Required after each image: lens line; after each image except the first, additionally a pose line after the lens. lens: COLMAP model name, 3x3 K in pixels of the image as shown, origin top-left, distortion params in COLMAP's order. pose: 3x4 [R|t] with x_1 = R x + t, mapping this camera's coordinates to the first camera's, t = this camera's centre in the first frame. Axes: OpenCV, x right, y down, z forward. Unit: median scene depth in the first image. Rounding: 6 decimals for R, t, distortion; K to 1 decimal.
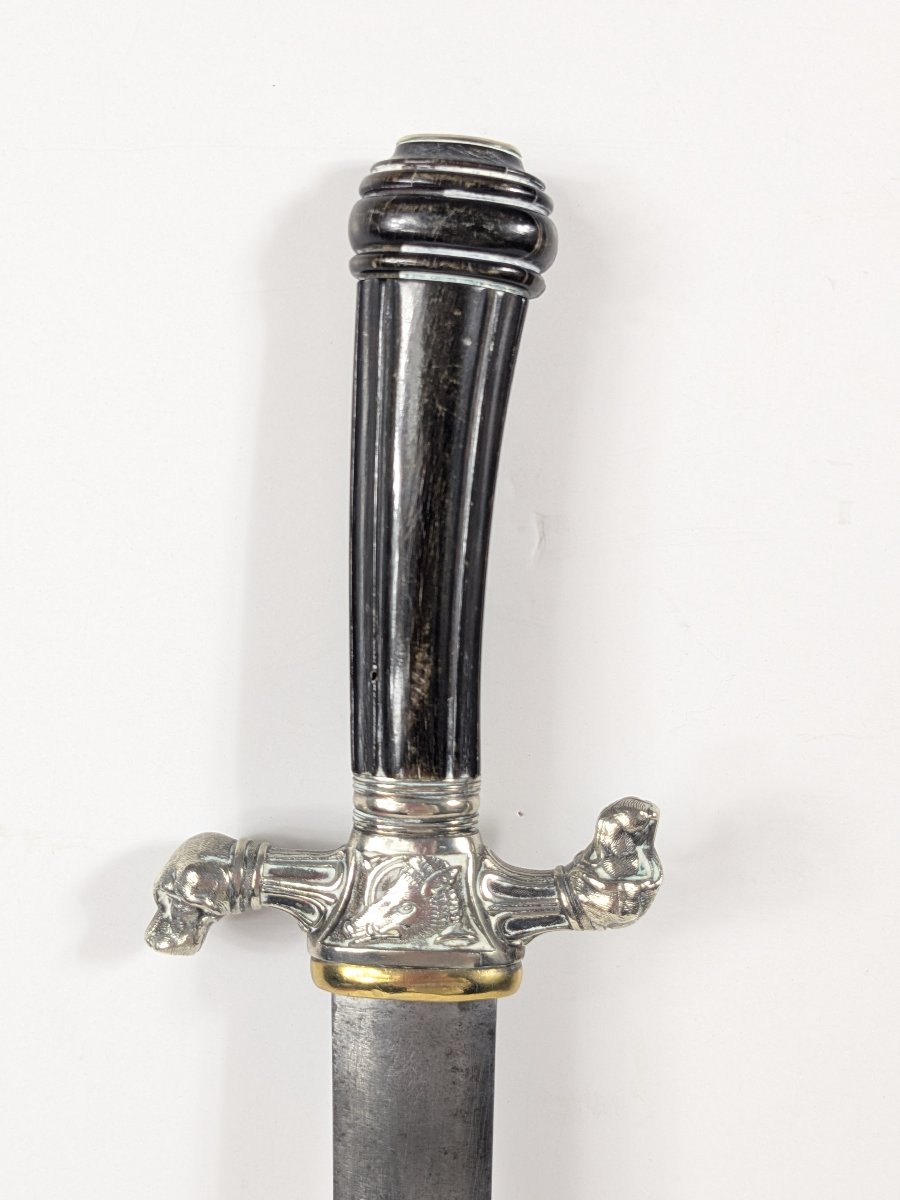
lens RADIAL K [[1382.3, 0, 450.0], [0, 1382.3, 600.0], [0, 0, 1]] dist [0.135066, -0.521541]
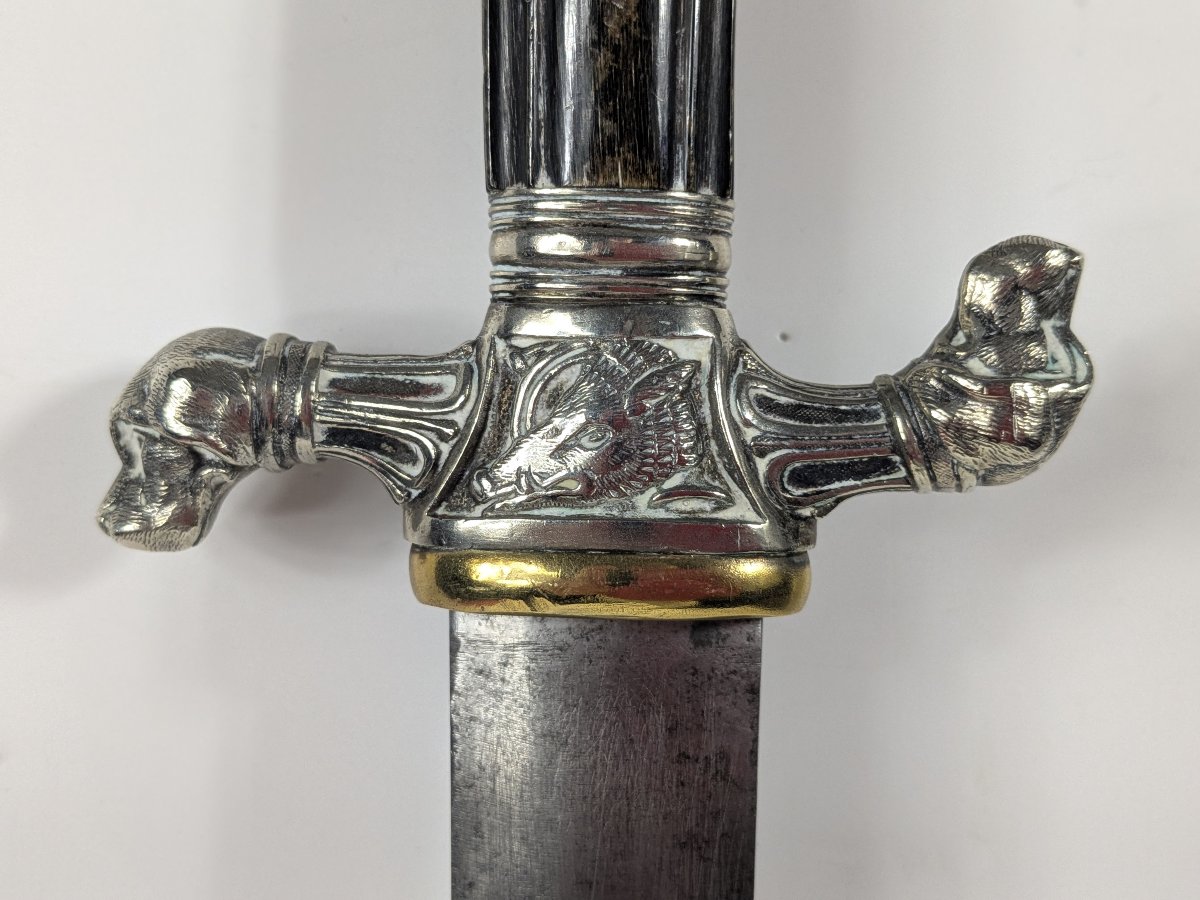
lens RADIAL K [[1382.3, 0, 599.5], [0, 1382.3, 434.2], [0, 0, 1]] dist [0.135066, -0.521541]
pose [[0.999883, 0.000981, 0.015280, -0.037141], [-0.000925, 0.999993, -0.003664, 0.220693], [-0.015284, 0.003649, 0.999877, 0.484802]]
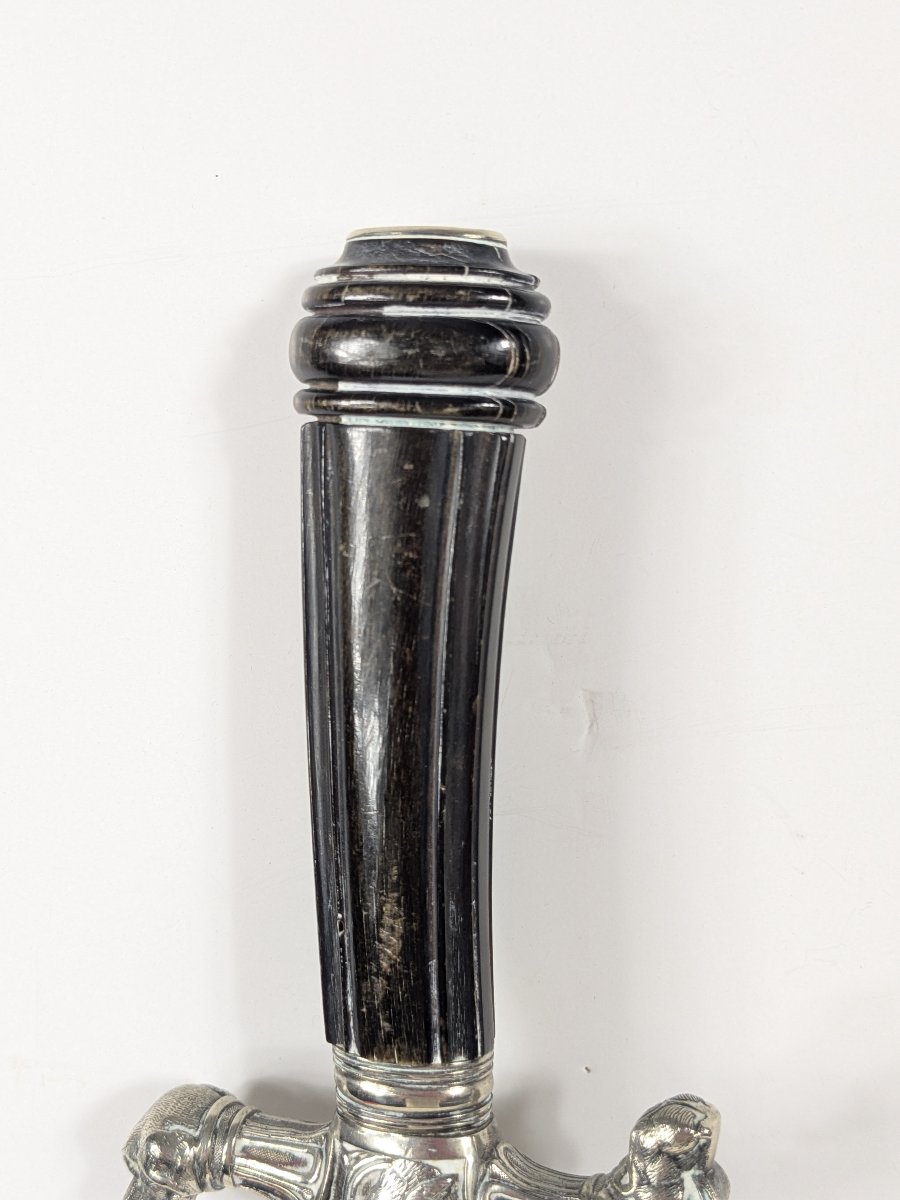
lens RADIAL K [[1382.3, 0, 450.0], [0, 1382.3, 600.0], [0, 0, 1]] dist [0.135066, -0.521541]
pose [[0.956331, -0.023119, -0.291370, 0.237069], [0.033510, 0.998966, 0.030723, -0.150999], [0.290358, -0.039145, 0.956117, 0.271990]]
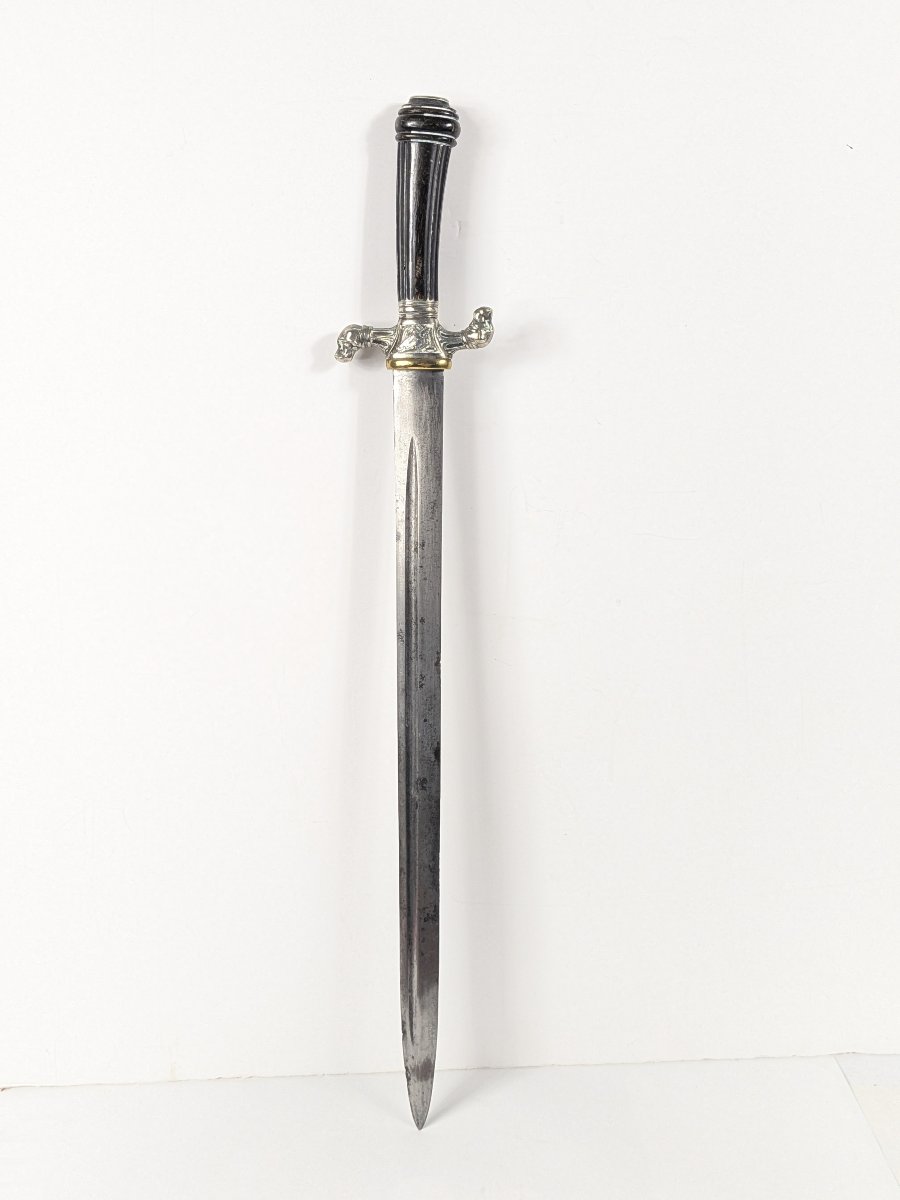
lens RADIAL K [[1382.3, 0, 450.0], [0, 1382.3, 600.0], [0, 0, 1]] dist [0.135066, -0.521541]
pose [[0.999315, -0.006357, -0.036461, 0.164621], [0.009550, 0.996068, 0.088079, 0.540506], [0.035758, -0.088367, 0.995446, -2.292980]]
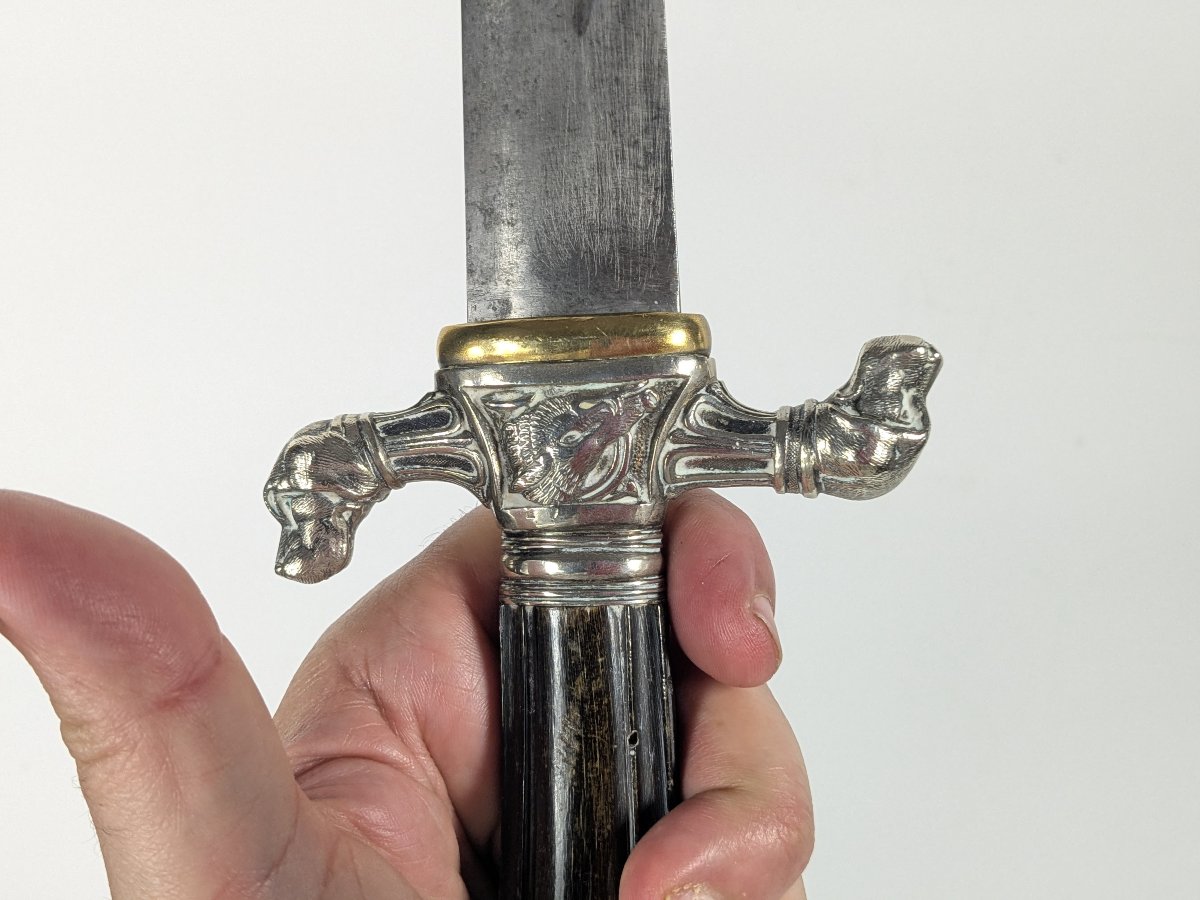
lens RADIAL K [[1382.3, 0, 599.5], [0, 1382.3, 434.2], [0, 0, 1]] dist [0.135066, -0.521541]
pose [[-0.973199, 0.054286, 0.223464, -0.214159], [-0.057720, -0.998293, -0.008862, 0.227974], [0.222601, -0.021523, 0.974672, 0.262210]]
